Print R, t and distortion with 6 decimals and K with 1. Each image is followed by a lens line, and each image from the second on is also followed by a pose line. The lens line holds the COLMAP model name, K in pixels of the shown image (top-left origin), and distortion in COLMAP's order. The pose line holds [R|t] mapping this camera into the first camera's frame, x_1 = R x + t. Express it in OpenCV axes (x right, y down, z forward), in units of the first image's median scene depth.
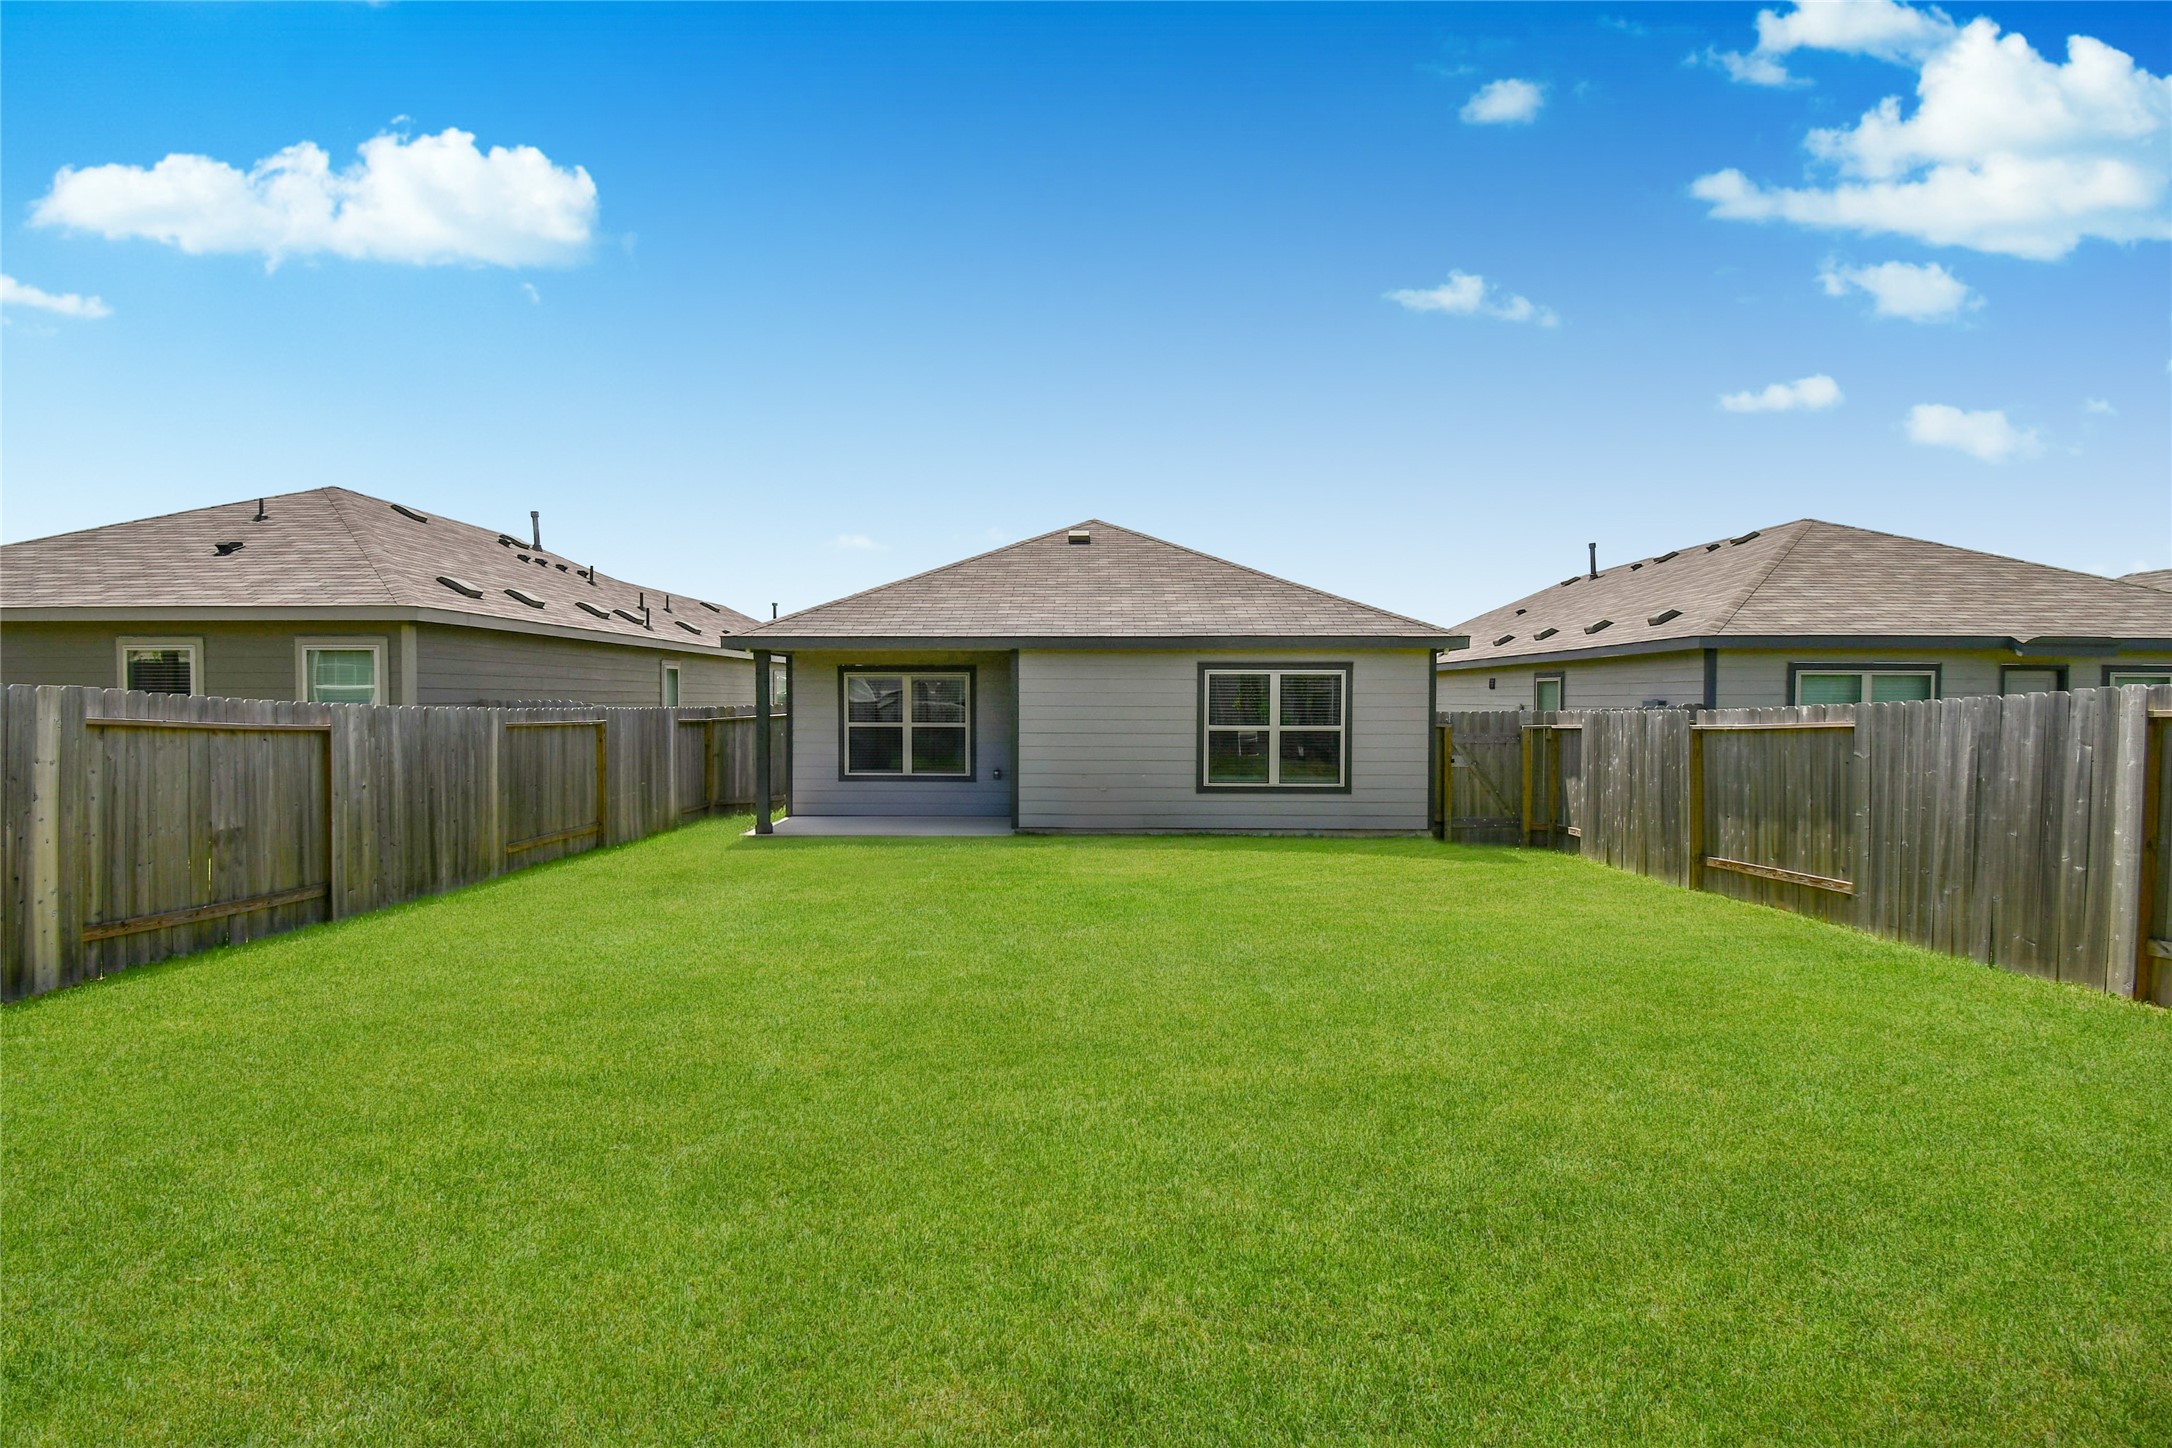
lens RADIAL K [[961.8, 0, 1086.0], [0, 961.8, 724.0], [0, 0, 1]] dist [-0.000737, -0.017901]
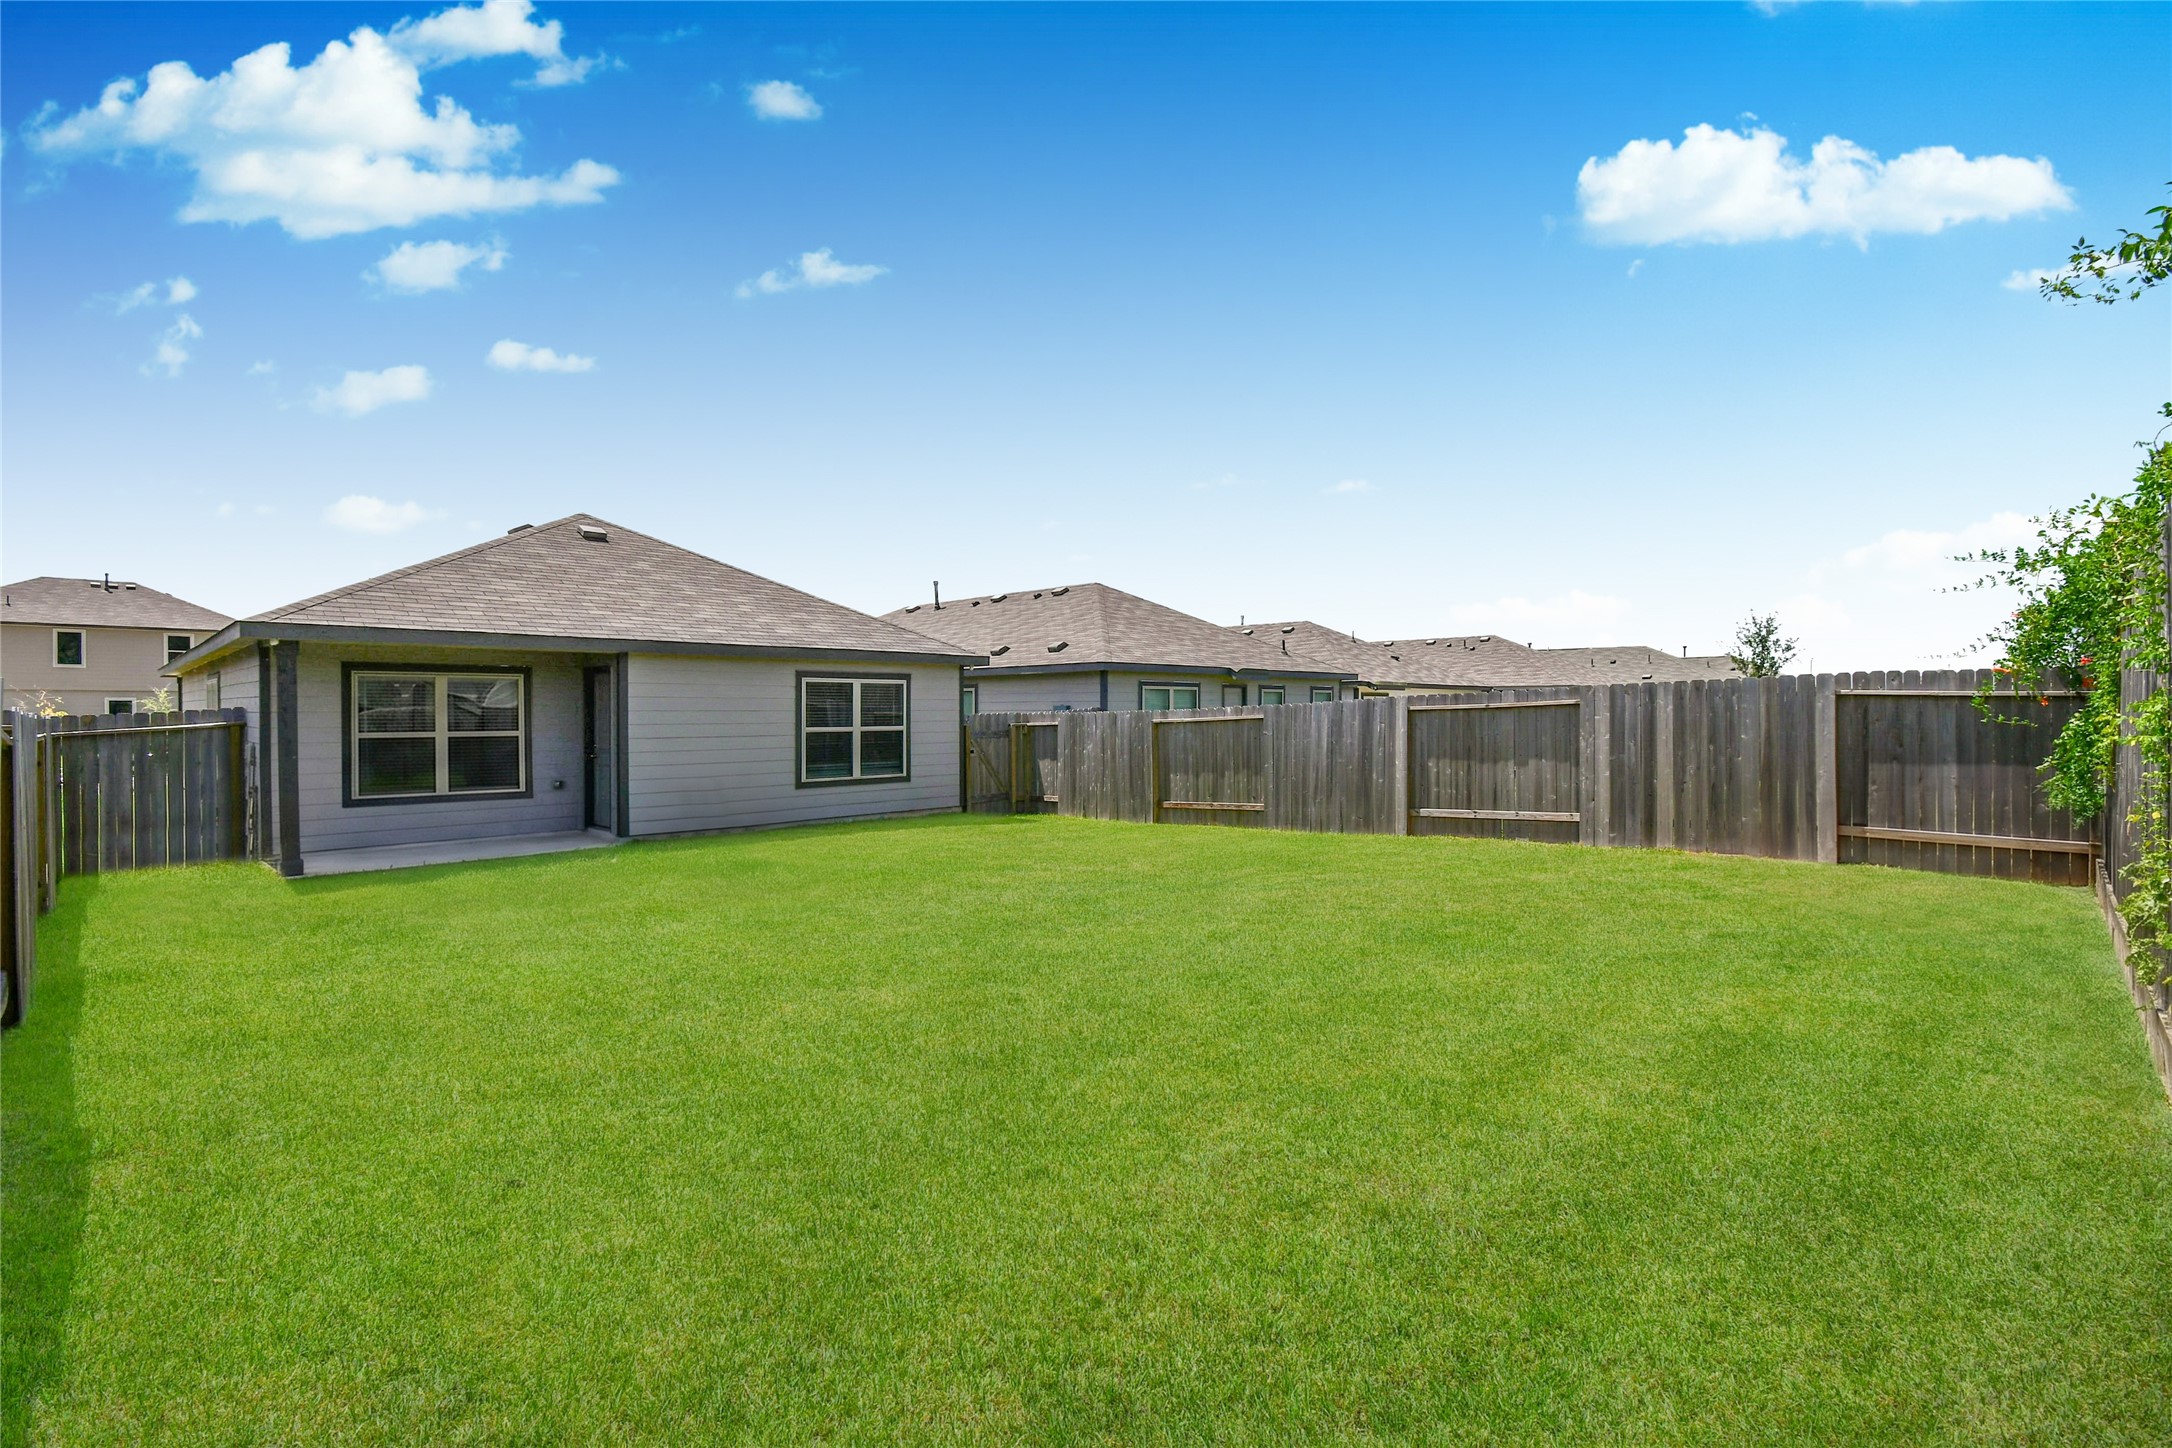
lens RADIAL K [[986.2, 0, 1086.0], [0, 986.2, 724.0], [0, 0, 1]] dist [-0.001282, -0.000319]
pose [[0.670664, -0.014140, 0.741626, -0.507532], [0.021670, 0.999765, -0.000534, 0.004973], [-0.741444, 0.016430, 0.670813, -0.008275]]
